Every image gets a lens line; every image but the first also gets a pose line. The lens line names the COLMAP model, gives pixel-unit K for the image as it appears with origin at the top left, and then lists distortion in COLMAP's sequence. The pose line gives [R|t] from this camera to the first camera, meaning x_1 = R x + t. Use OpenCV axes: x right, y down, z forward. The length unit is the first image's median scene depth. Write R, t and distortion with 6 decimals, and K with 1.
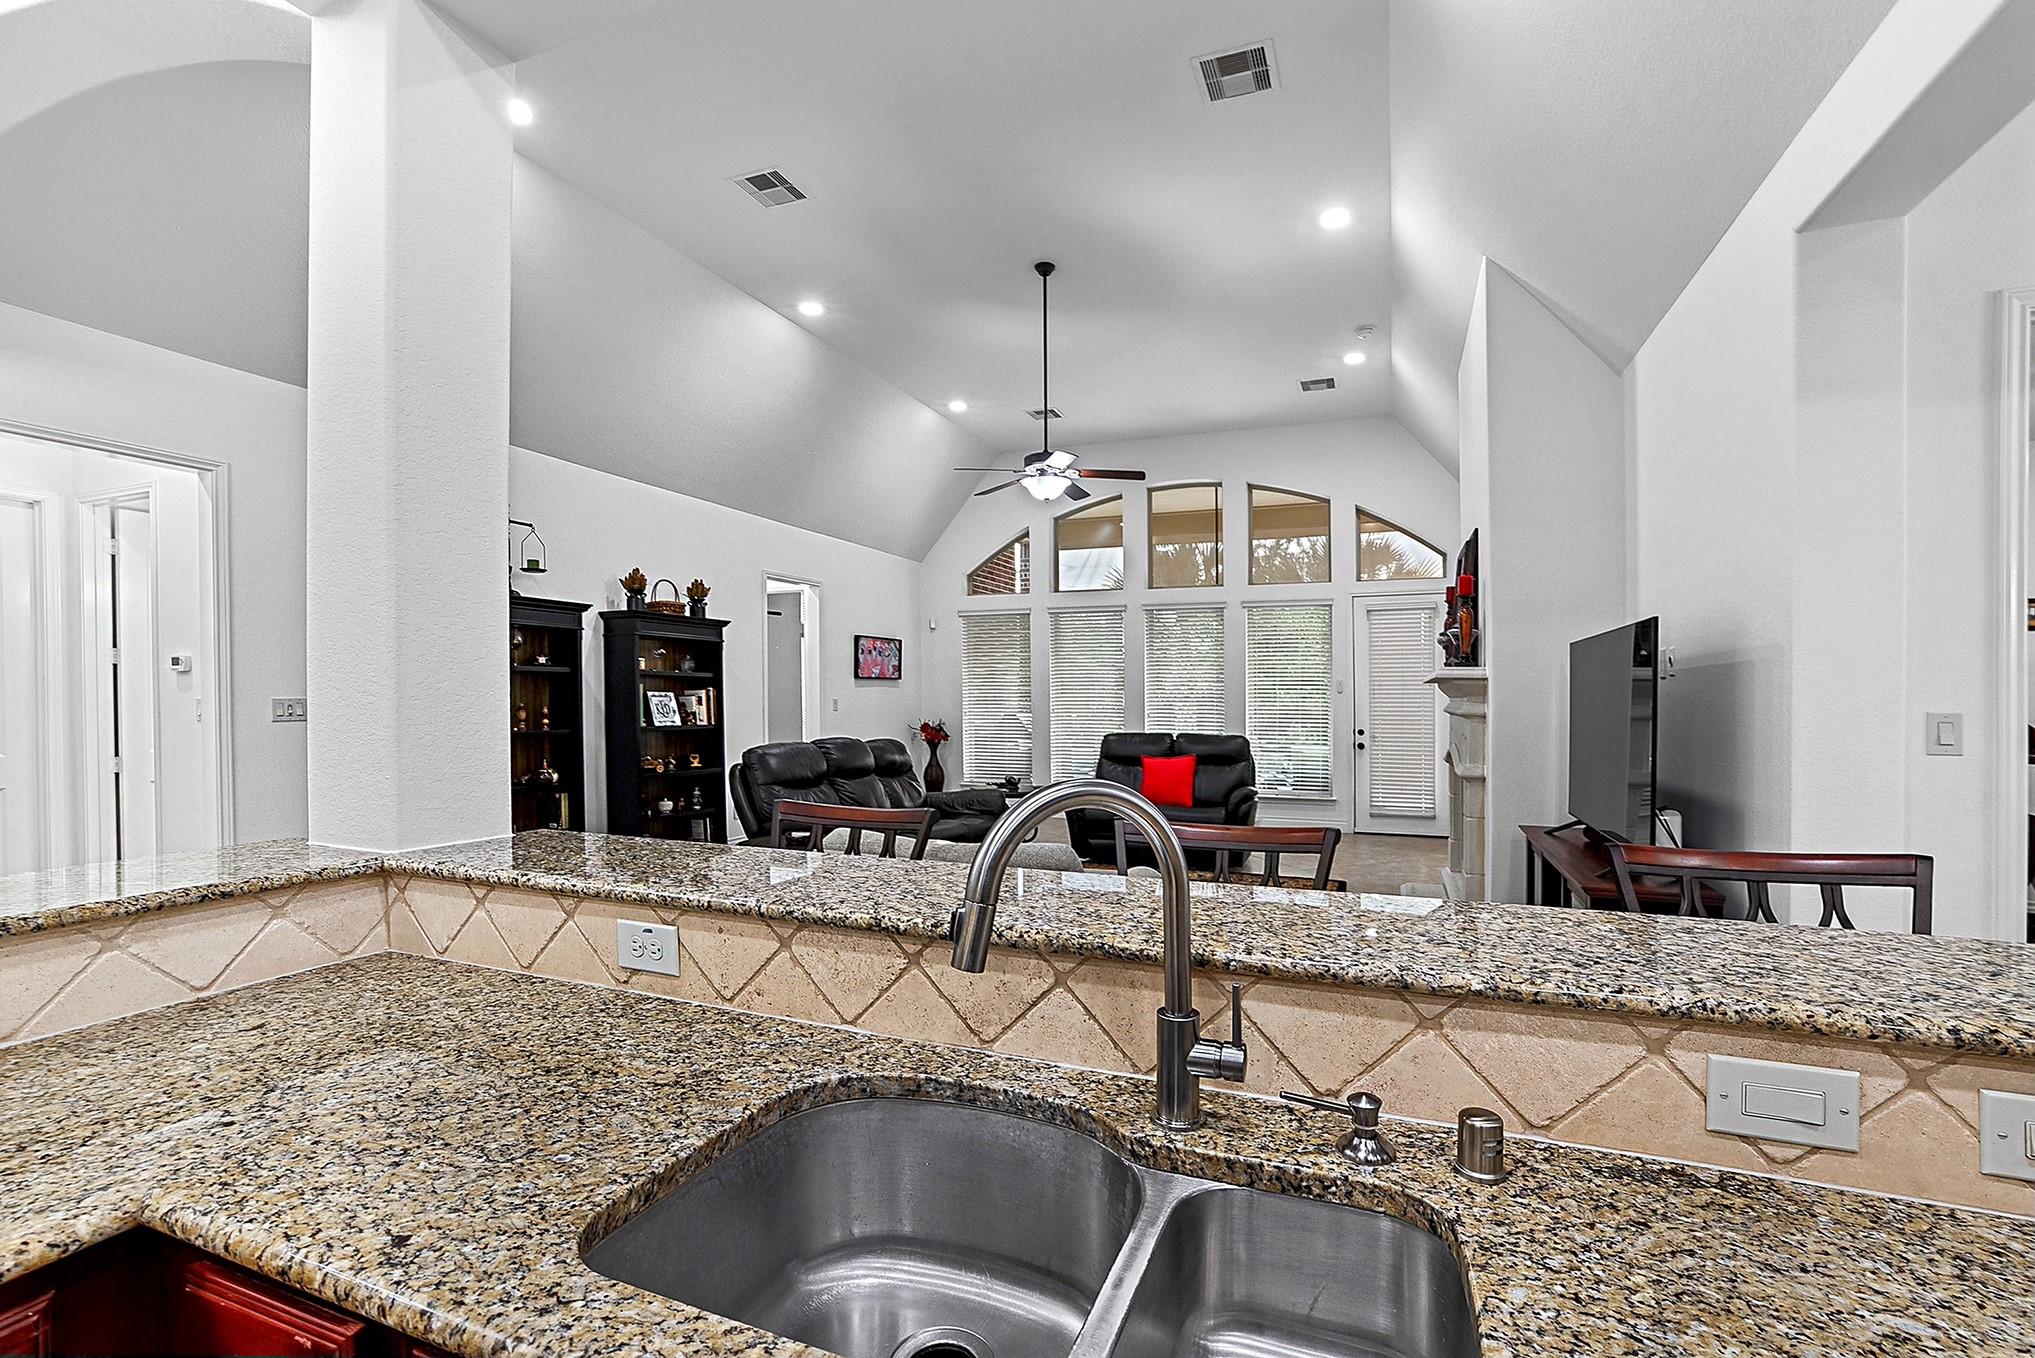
lens RADIAL K [[903.2, 0, 1020.6], [0, 903.2, 688.0], [0, 0, 1]] dist [-0.018302, 0.000404]
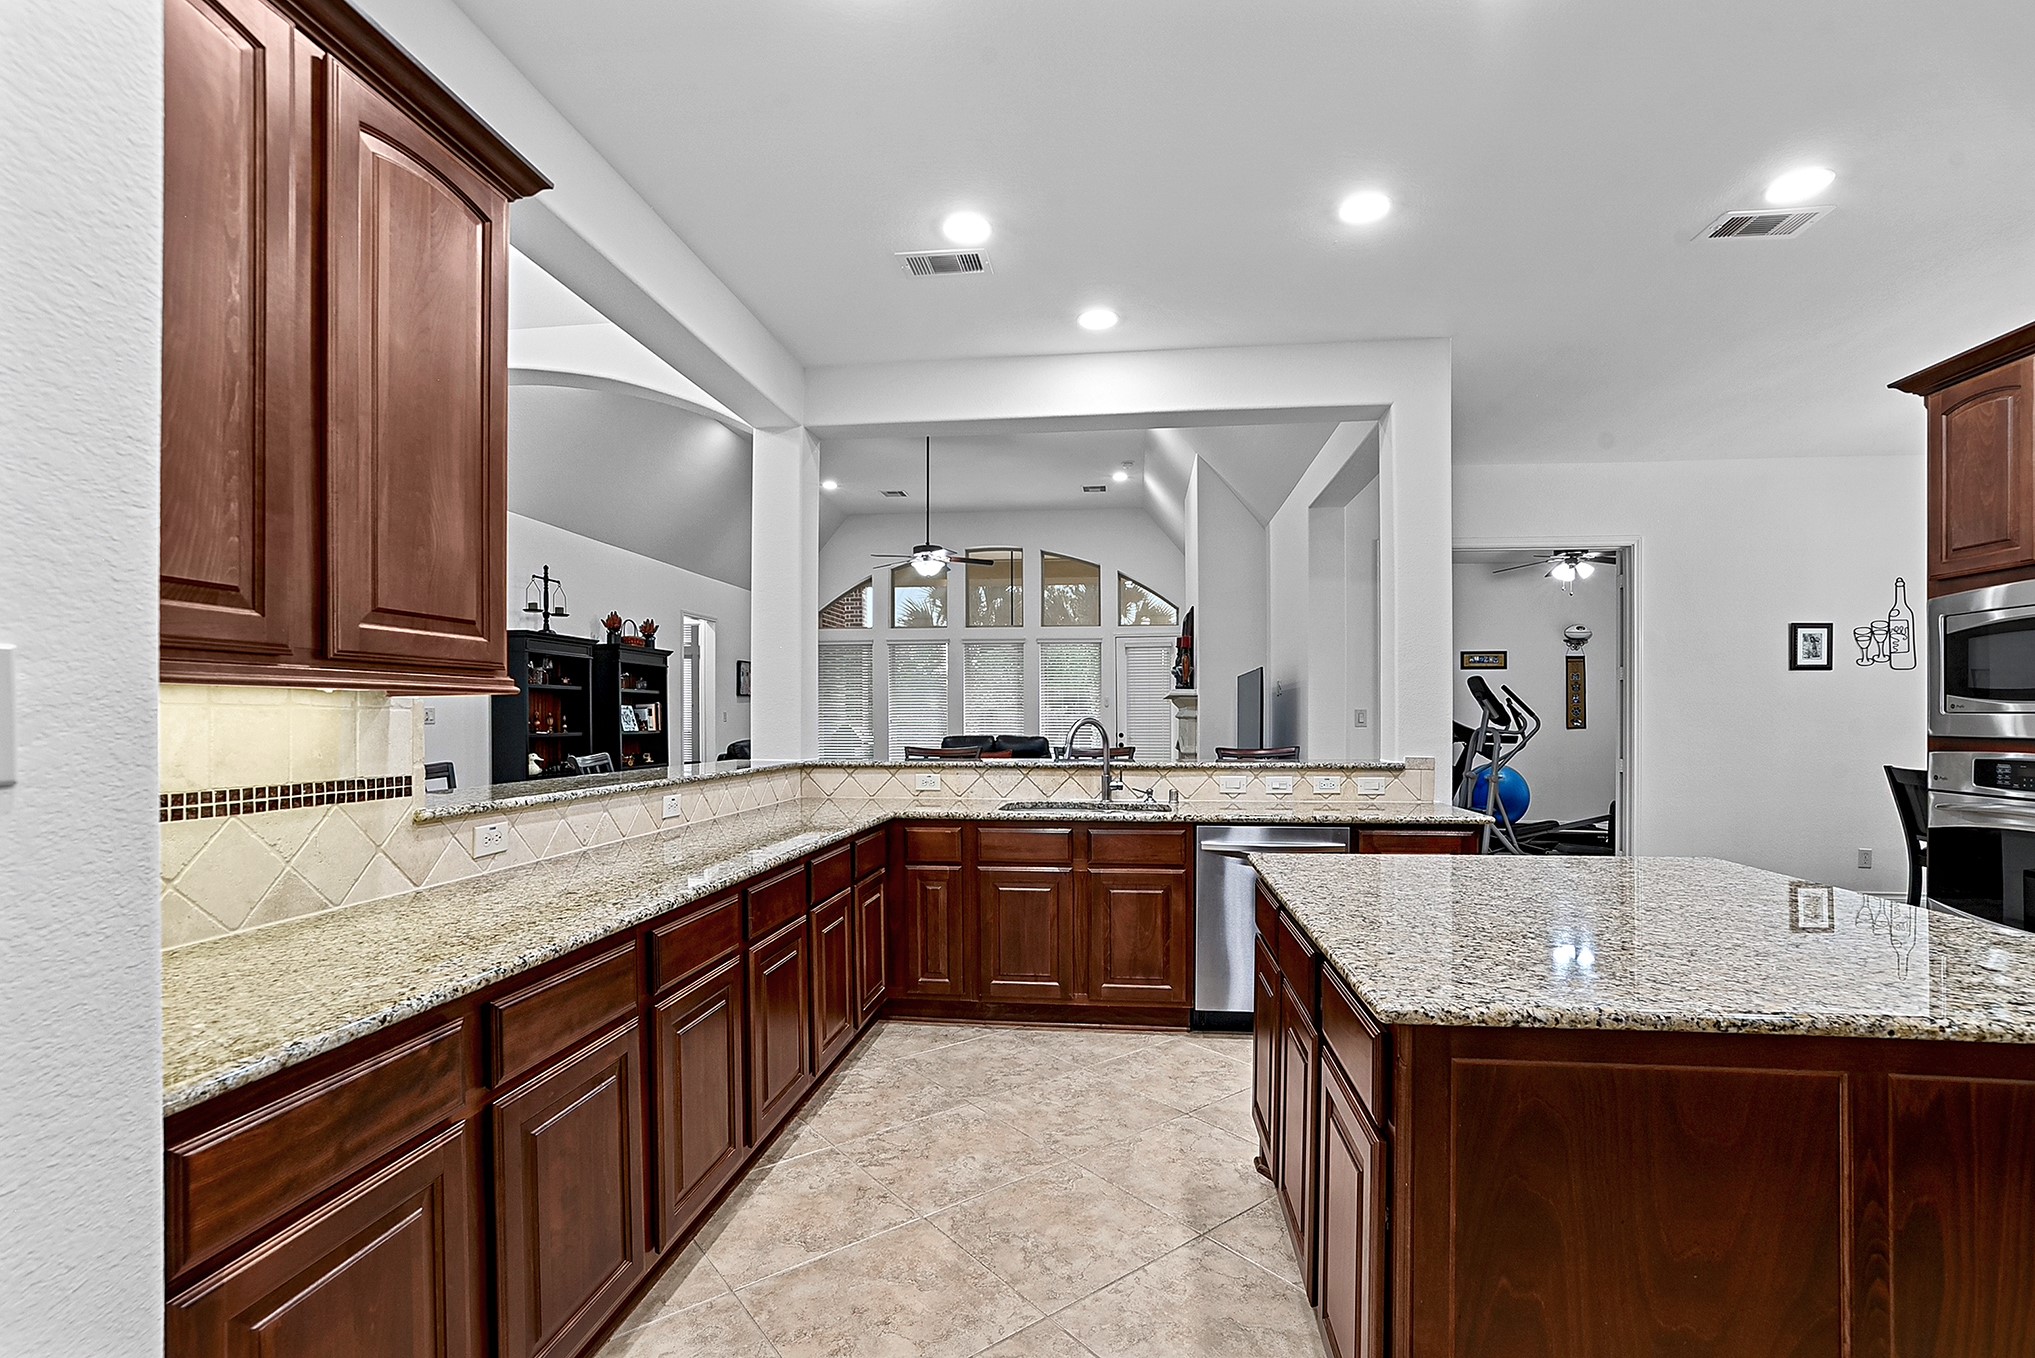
lens RADIAL K [[903.2, 0, 1031.5], [0, 903.2, 717.5], [0, 0, 1]] dist [-0.018302, 0.000404]
pose [[0.962412, -0.004715, 0.271551, -0.185615], [0.001401, 0.999922, 0.012395, 0.006515], [-0.271588, -0.011549, 0.962344, -0.418001]]
